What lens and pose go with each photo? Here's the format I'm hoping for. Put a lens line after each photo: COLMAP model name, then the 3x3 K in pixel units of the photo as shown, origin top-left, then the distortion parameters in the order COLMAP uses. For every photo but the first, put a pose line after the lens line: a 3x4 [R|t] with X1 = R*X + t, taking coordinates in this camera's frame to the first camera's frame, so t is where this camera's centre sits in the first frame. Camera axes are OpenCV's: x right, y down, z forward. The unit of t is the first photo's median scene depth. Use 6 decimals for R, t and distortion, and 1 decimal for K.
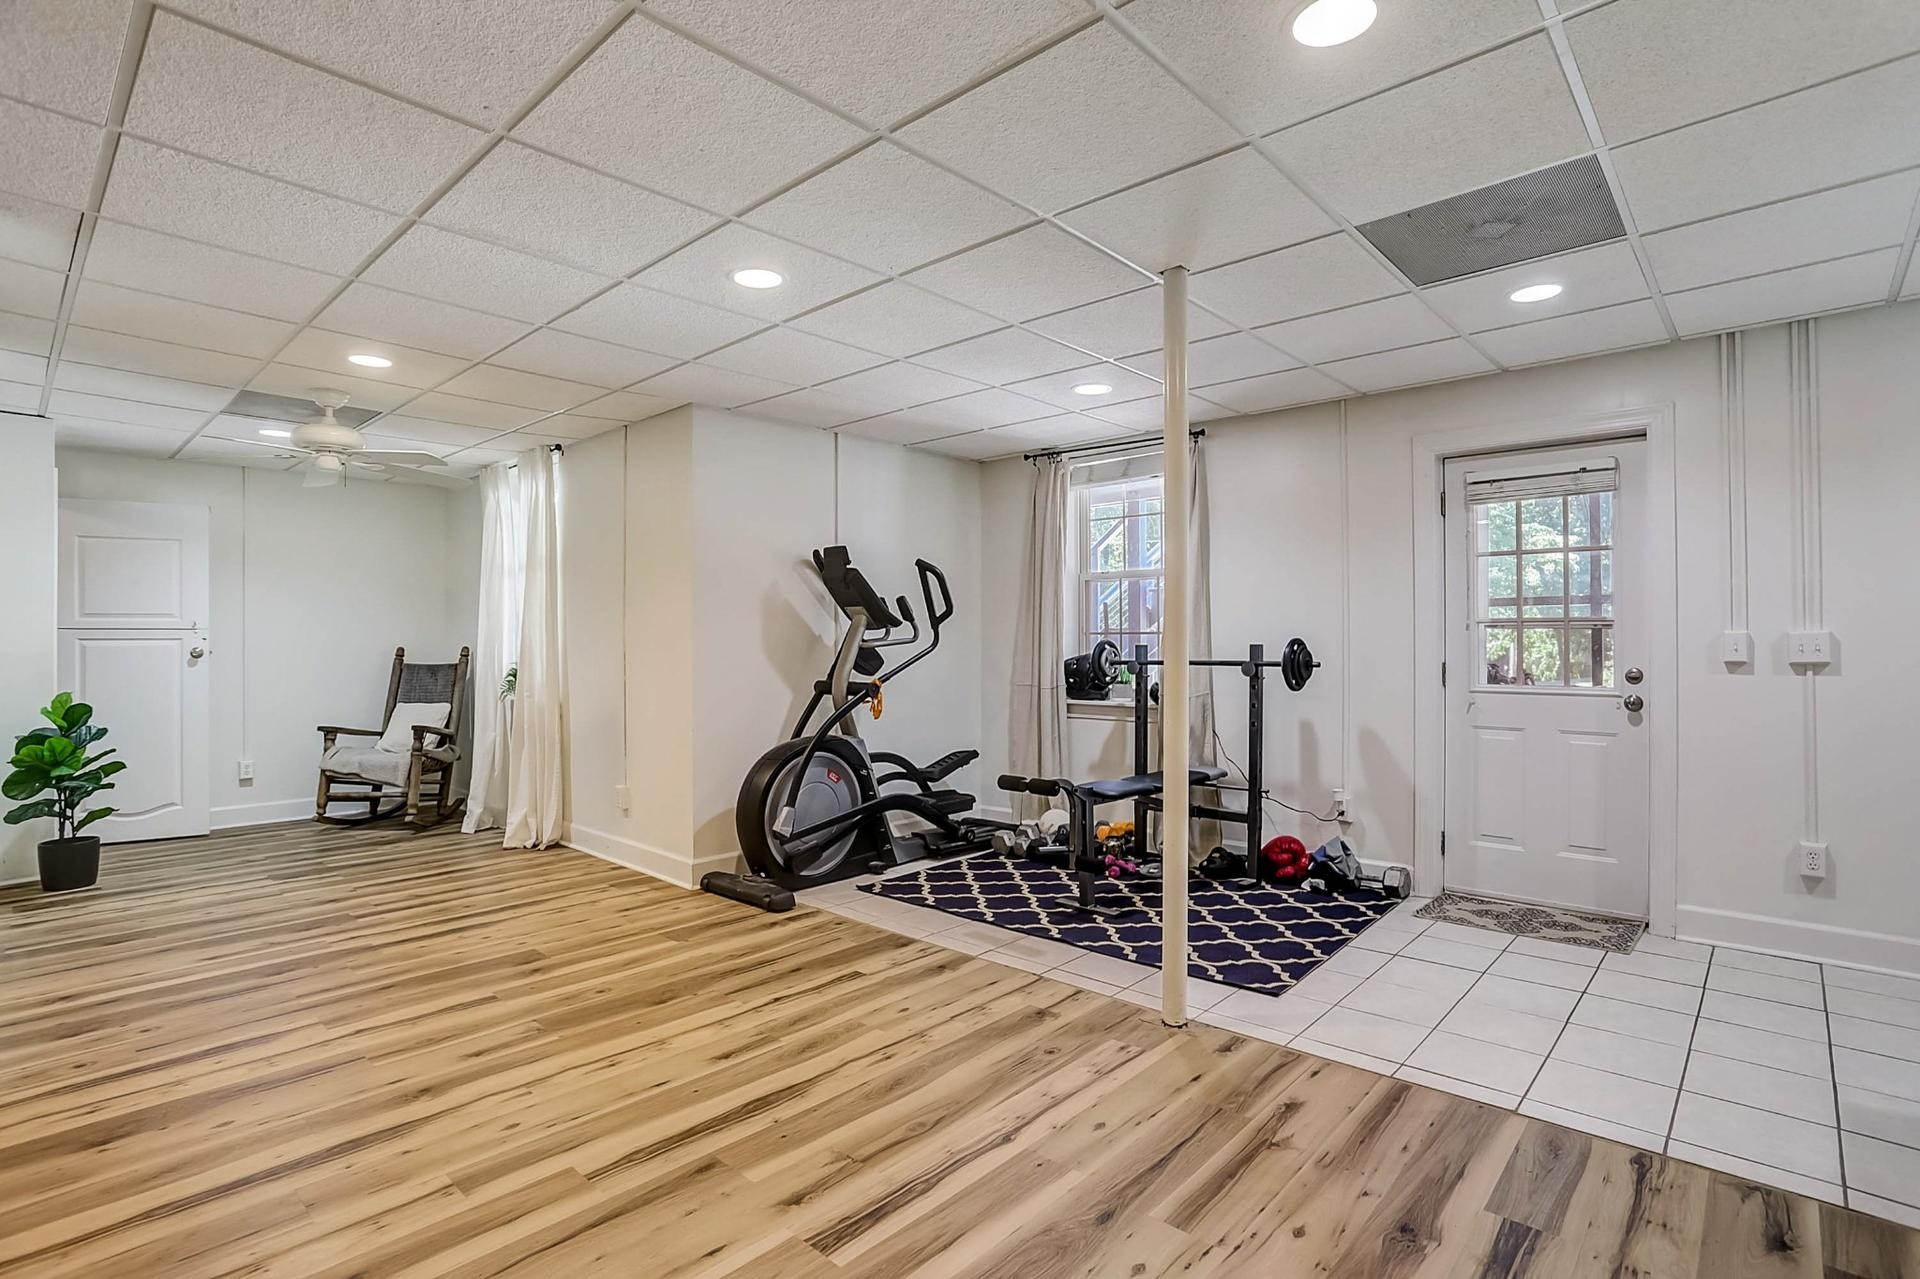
lens RADIAL K [[933.5, 0, 944.5], [0, 933.5, 638.7], [0, 0, 1]] dist [-0.061188, 0.019261]
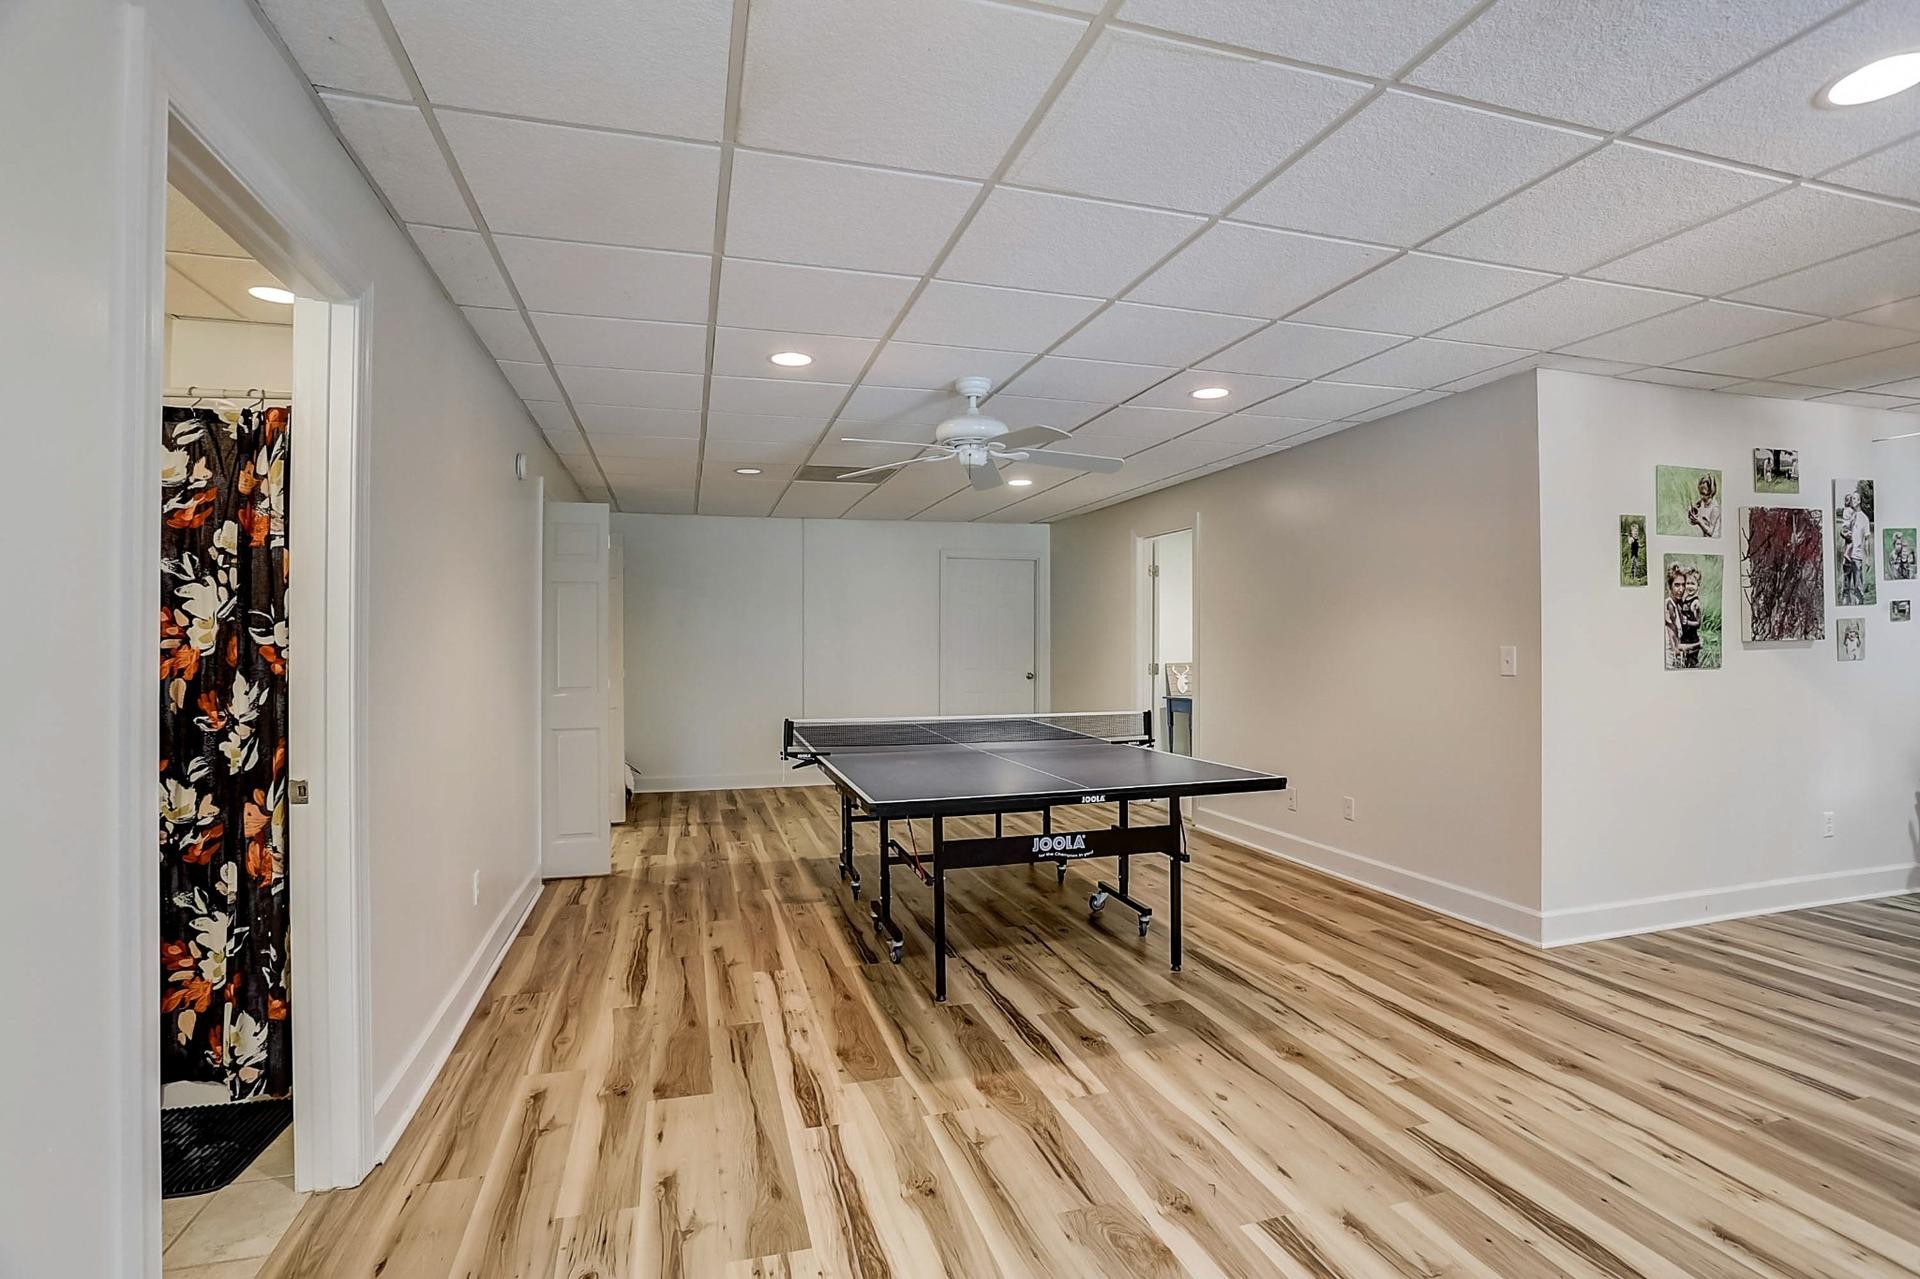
lens RADIAL K [[933.5, 0, 960.3], [0, 933.5, 640.0], [0, 0, 1]] dist [-0.061188, 0.019261]
pose [[-0.509087, 0.007766, -0.860680, 0.690924], [0.006404, 0.999966, 0.005235, -0.019616], [0.860691, -0.002847, -0.509119, 0.879131]]
